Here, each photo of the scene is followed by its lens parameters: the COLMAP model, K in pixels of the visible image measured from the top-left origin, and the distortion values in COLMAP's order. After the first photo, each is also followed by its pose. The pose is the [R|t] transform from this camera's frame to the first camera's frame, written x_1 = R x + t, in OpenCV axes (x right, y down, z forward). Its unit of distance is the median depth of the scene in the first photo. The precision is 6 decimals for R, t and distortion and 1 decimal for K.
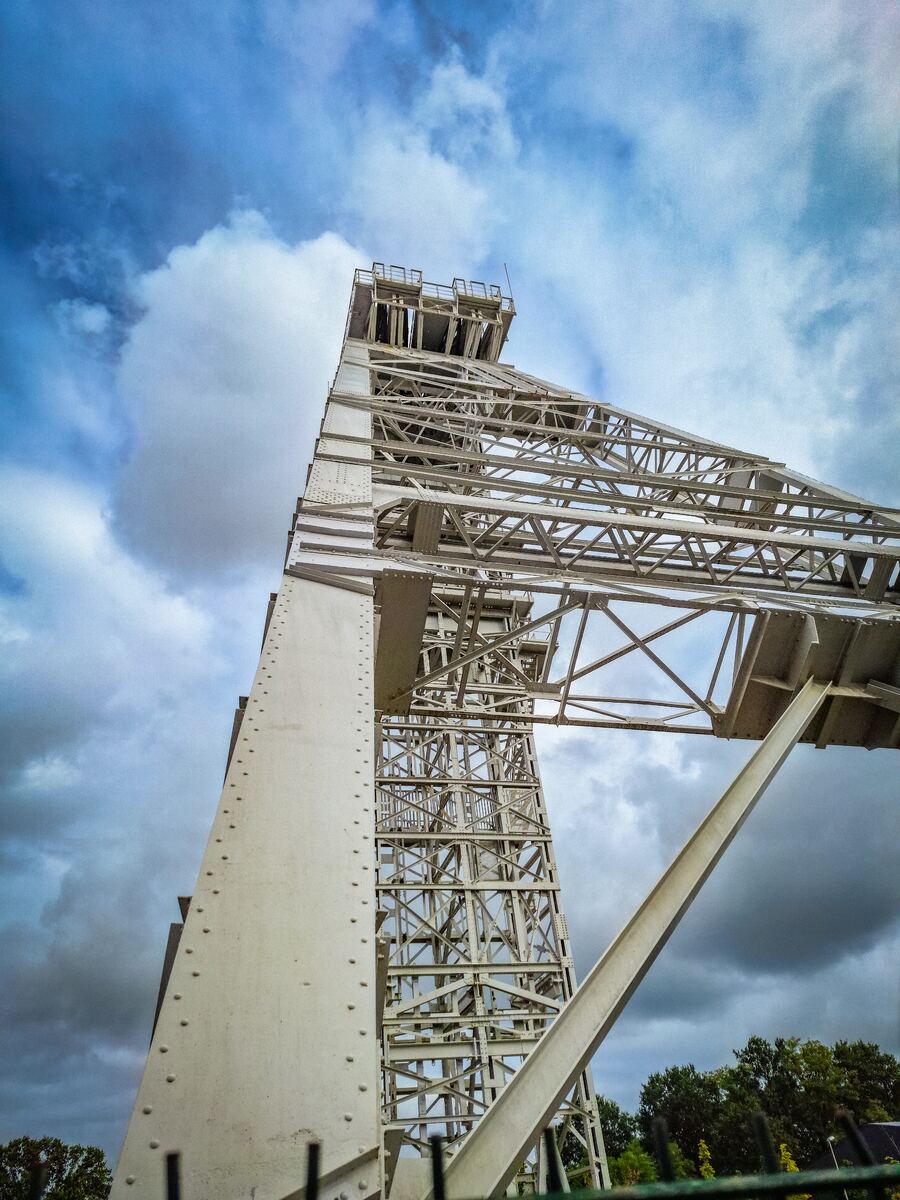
lens RADIAL K [[819.4, 0, 450.0], [0, 819.4, 600.0], [0, 0, 1]] dist [0.063593, -0.056872]
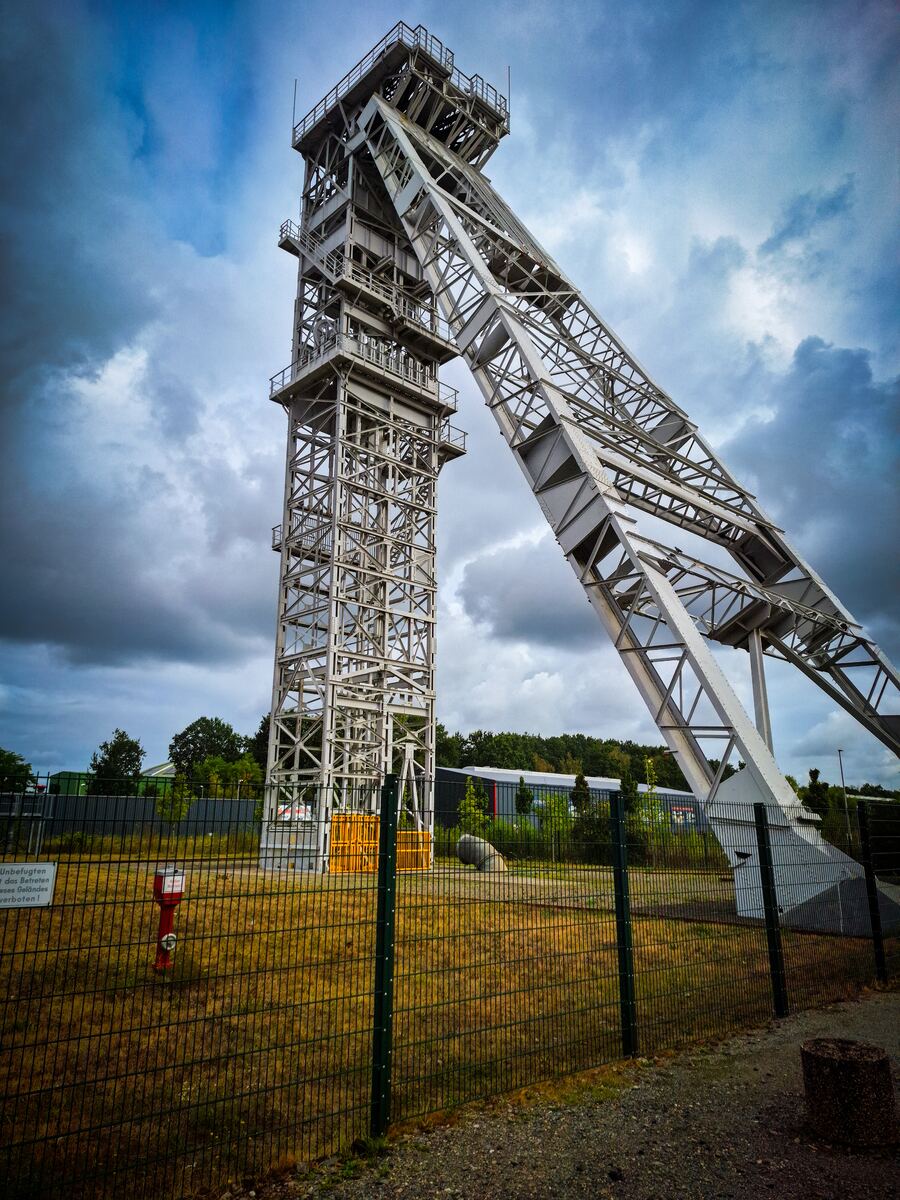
lens RADIAL K [[800.2, 0, 450.0], [0, 800.2, 600.0], [0, 0, 1]] dist [0.145016, -0.220384]
pose [[0.867500, 0.219737, 0.446272, -0.533326], [-0.370713, 0.883790, 0.285459, -0.121941], [-0.331685, -0.413075, 0.848147, -0.249856]]
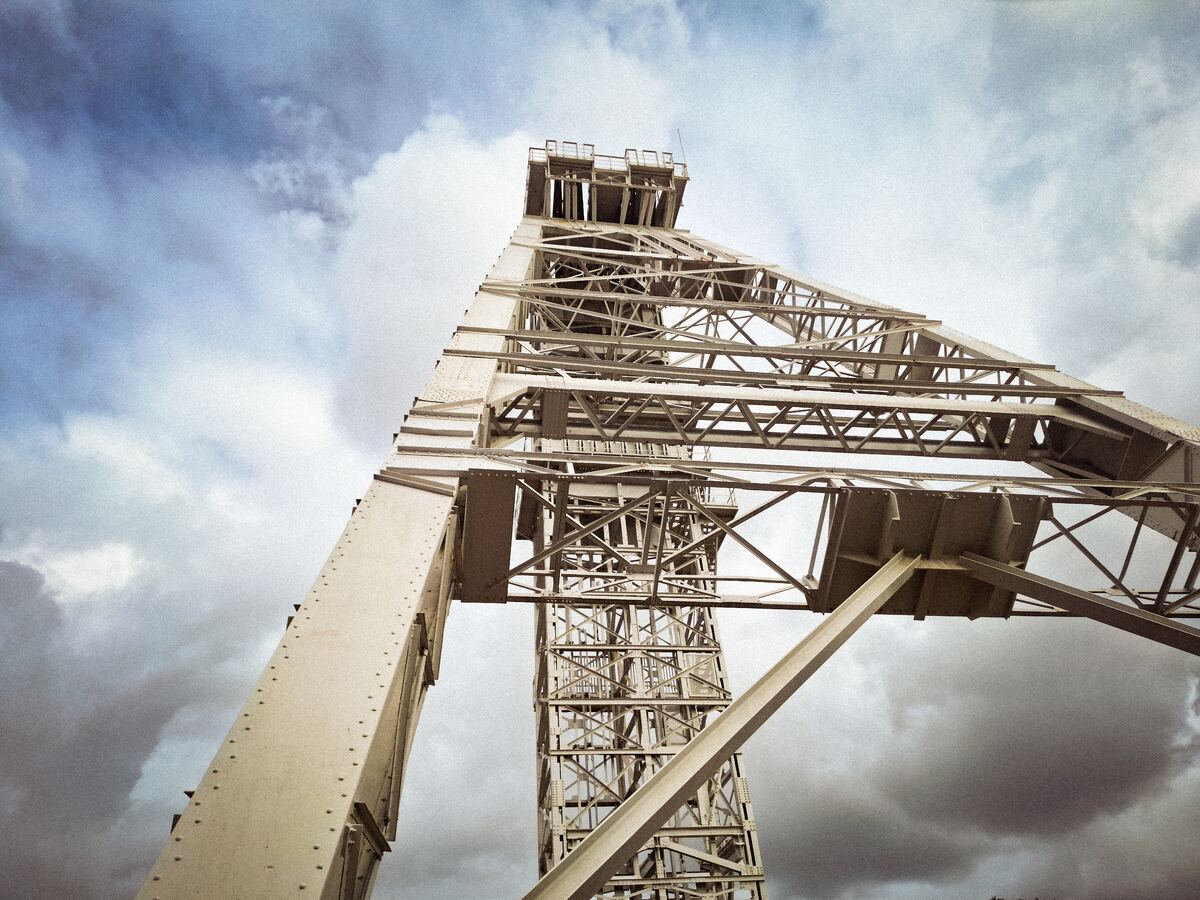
lens RADIAL K [[819.4, 0, 590.8], [0, 819.4, 457.2], [0, 0, 1]] dist [0.063593, -0.056872]
pose [[0.994498, -0.044828, -0.094678, 0.064955], [0.044676, 0.998995, -0.003724, -0.015032], [0.094750, -0.000526, 0.995501, -0.021359]]
